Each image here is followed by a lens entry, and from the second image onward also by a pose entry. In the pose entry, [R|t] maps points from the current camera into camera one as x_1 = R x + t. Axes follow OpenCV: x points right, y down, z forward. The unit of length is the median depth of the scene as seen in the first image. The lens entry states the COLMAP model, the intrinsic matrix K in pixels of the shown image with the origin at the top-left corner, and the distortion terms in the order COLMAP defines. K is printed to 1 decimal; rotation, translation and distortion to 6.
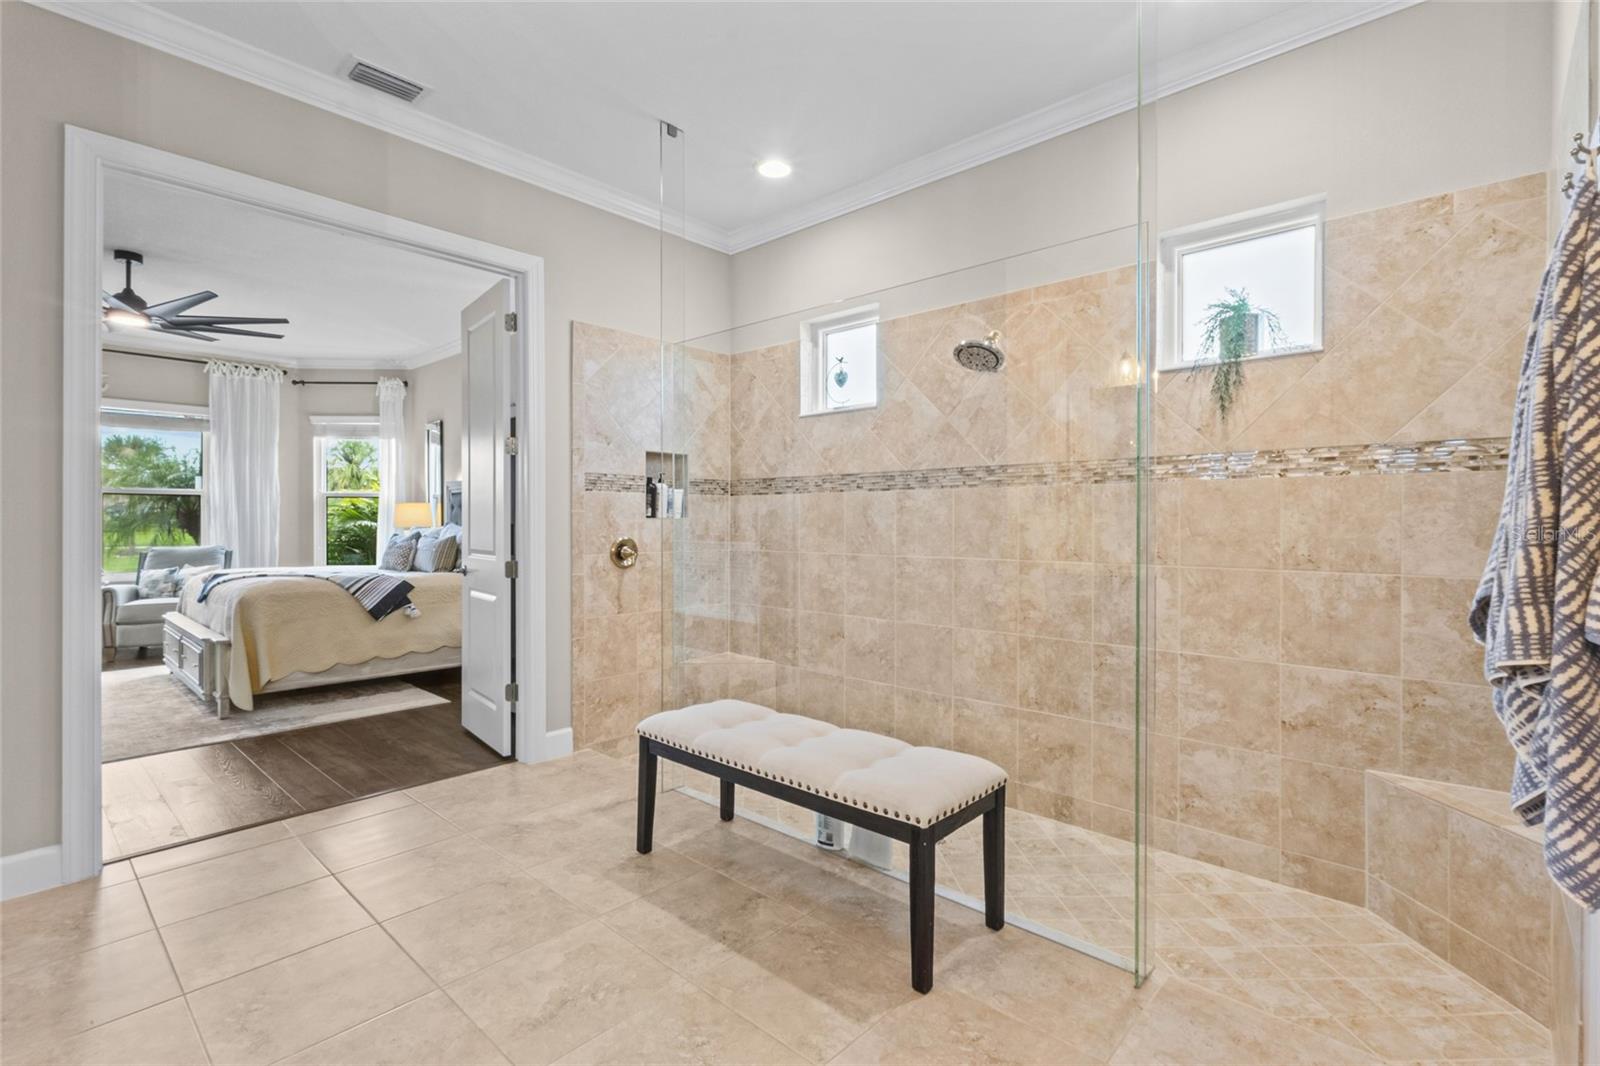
lens RADIAL K [[741.7, 0, 804.4], [0, 741.7, 528.0], [0, 0, 1]] dist [-0.000927, 0.000192]
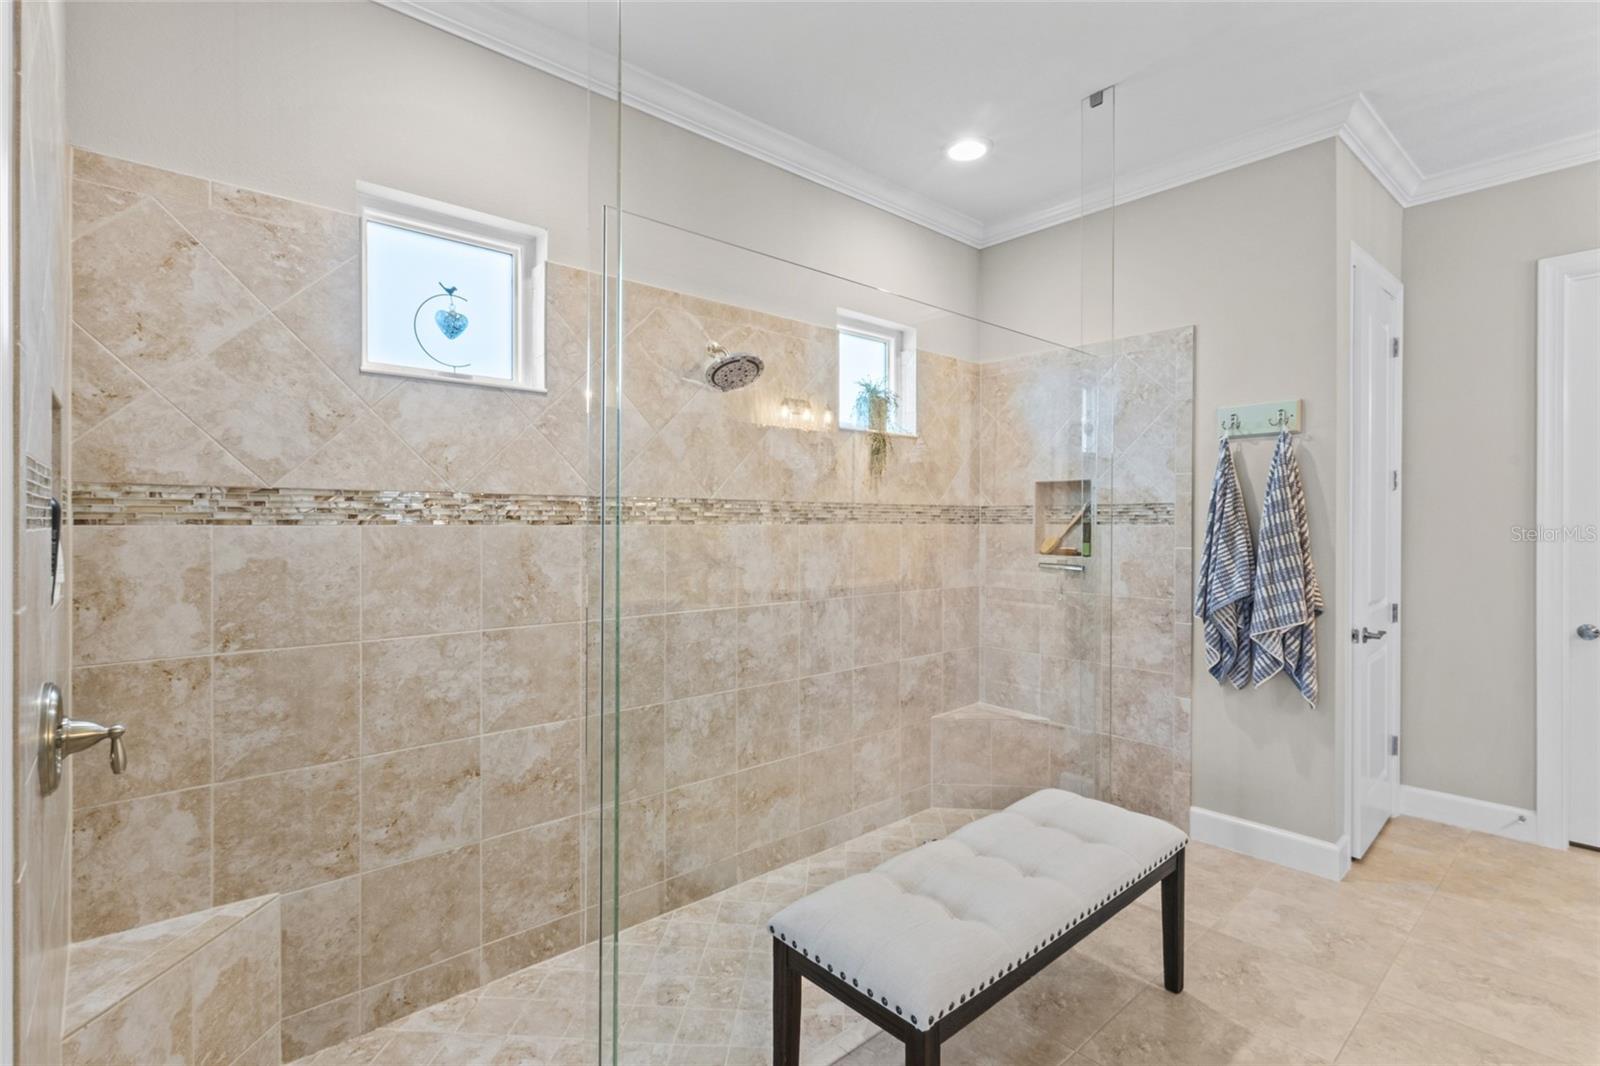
lens RADIAL K [[739.4, 0, 809.2], [0, 739.4, 525.1], [0, 0, 1]] dist [-0.001211, 0.006713]
pose [[0.111834, -0.003993, 0.993719, -0.576297], [0.005781, 0.999978, 0.003368, -0.056530], [-0.993710, 0.005368, 0.111854, 0.793409]]
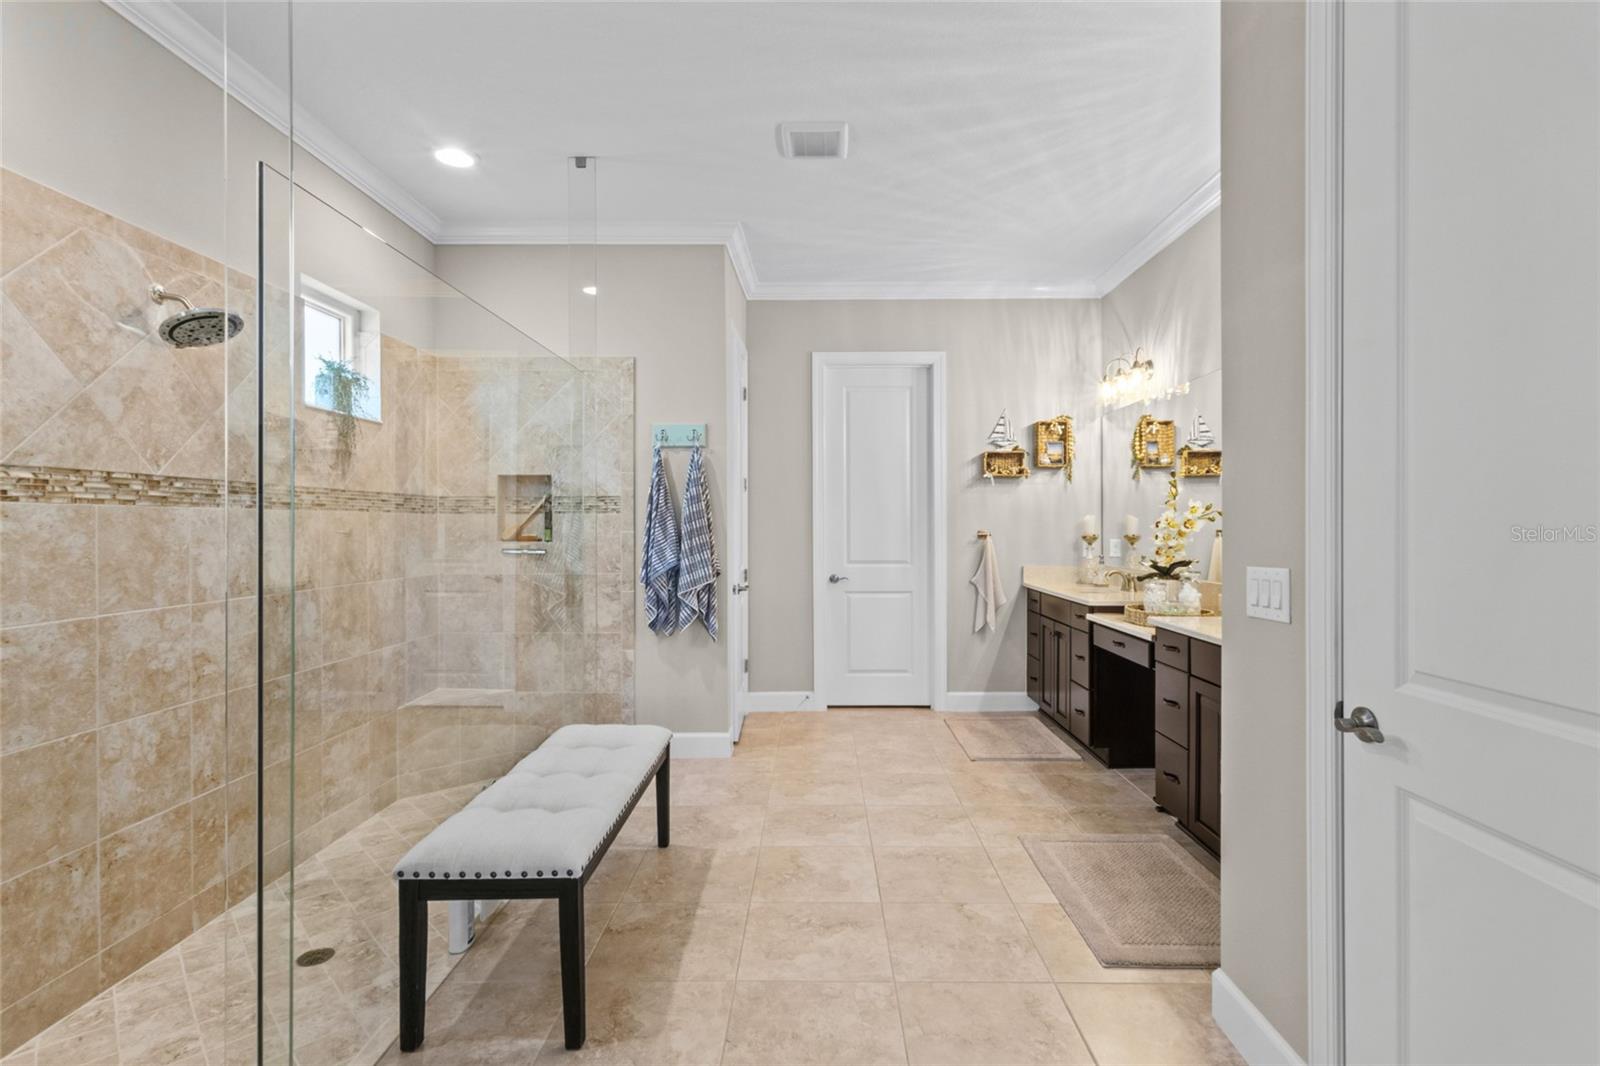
lens RADIAL K [[741.7, 0, 804.4], [0, 741.7, 528.0], [0, 0, 1]] dist [-0.000927, 0.000192]
pose [[-0.656685, -0.001652, 0.754163, -0.678289], [0.007916, 0.999927, 0.009084, -0.035631], [-0.754124, 0.011935, -0.656624, 0.999397]]
